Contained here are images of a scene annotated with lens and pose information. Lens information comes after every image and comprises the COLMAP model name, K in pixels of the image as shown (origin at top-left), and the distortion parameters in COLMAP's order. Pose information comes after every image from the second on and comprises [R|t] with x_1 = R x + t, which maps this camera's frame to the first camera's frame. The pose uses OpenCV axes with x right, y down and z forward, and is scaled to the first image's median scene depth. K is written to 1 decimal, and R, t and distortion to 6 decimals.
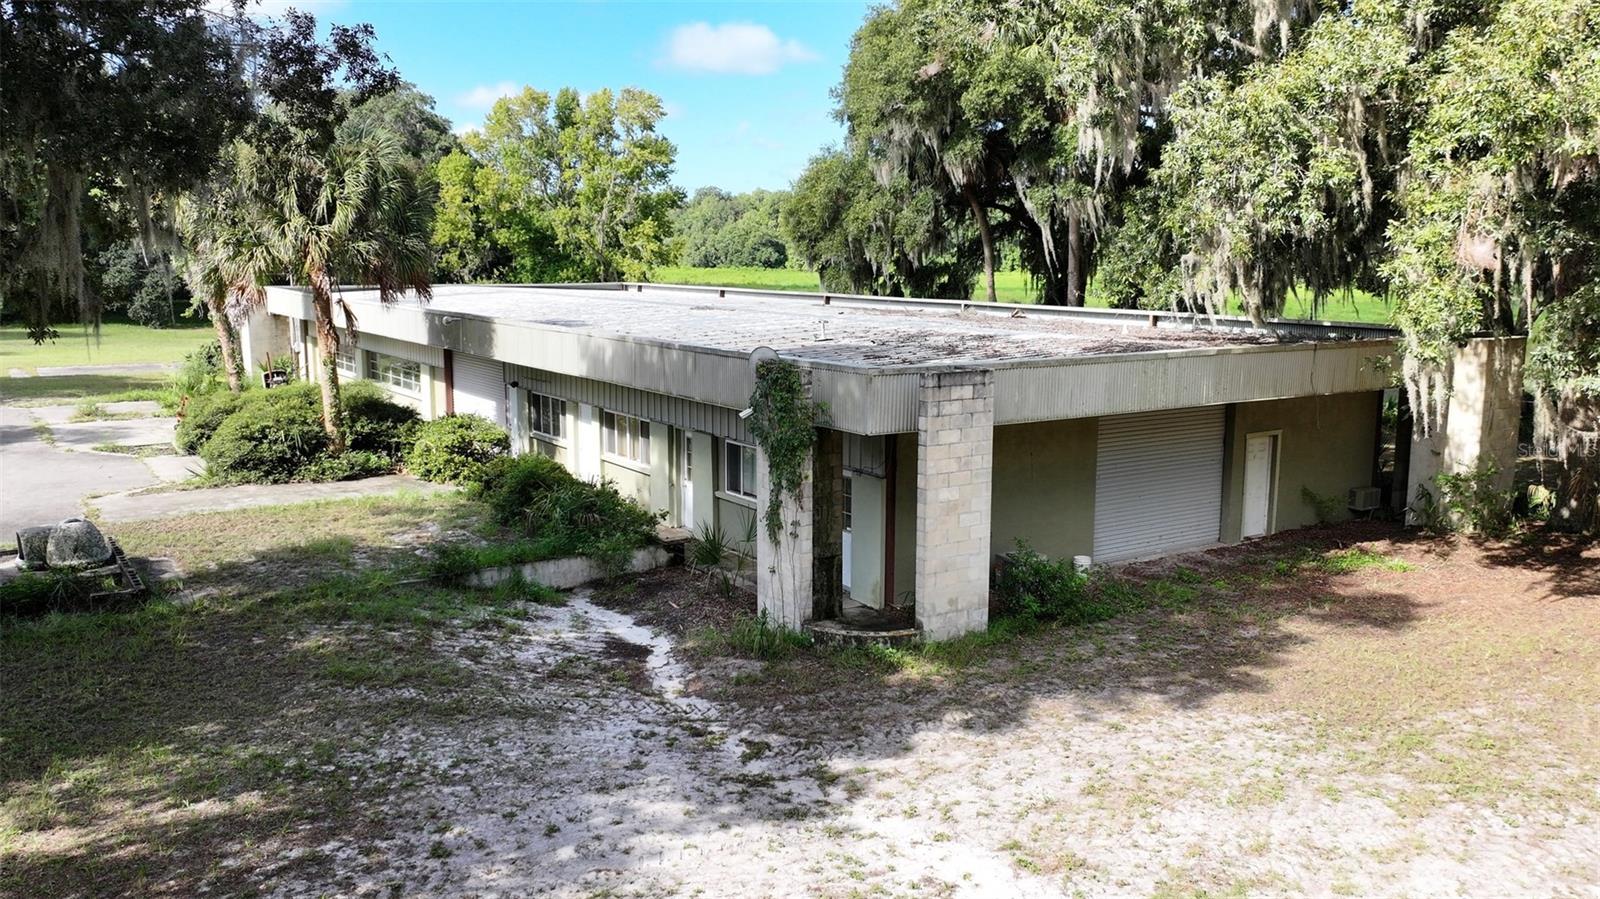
lens RADIAL K [[1272.4, 0, 793.9], [0, 1272.4, 444.6], [0, 0, 1]] dist [0.014384, -0.010814]
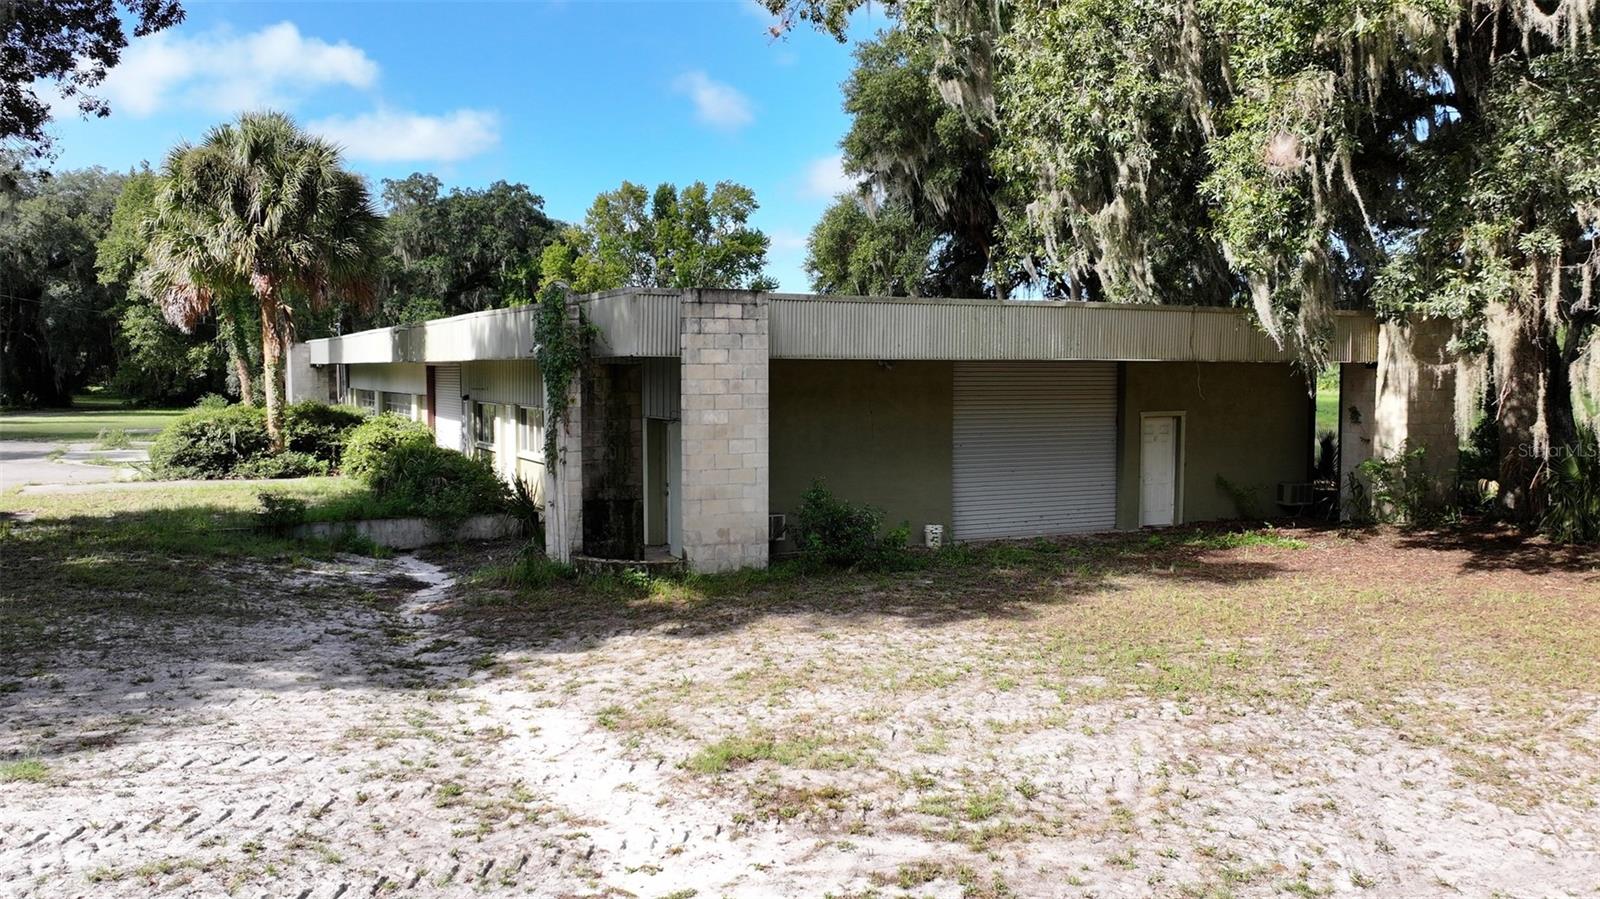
lens RADIAL K [[1272.4, 0, 802.1], [0, 1272.4, 450.4], [0, 0, 1]] dist [0.014384, -0.010814]
pose [[0.993207, 0.004927, -0.116259, 0.196864], [-0.015519, 0.995787, -0.090374, 0.098615], [0.115324, 0.091565, 0.989099, 0.040995]]
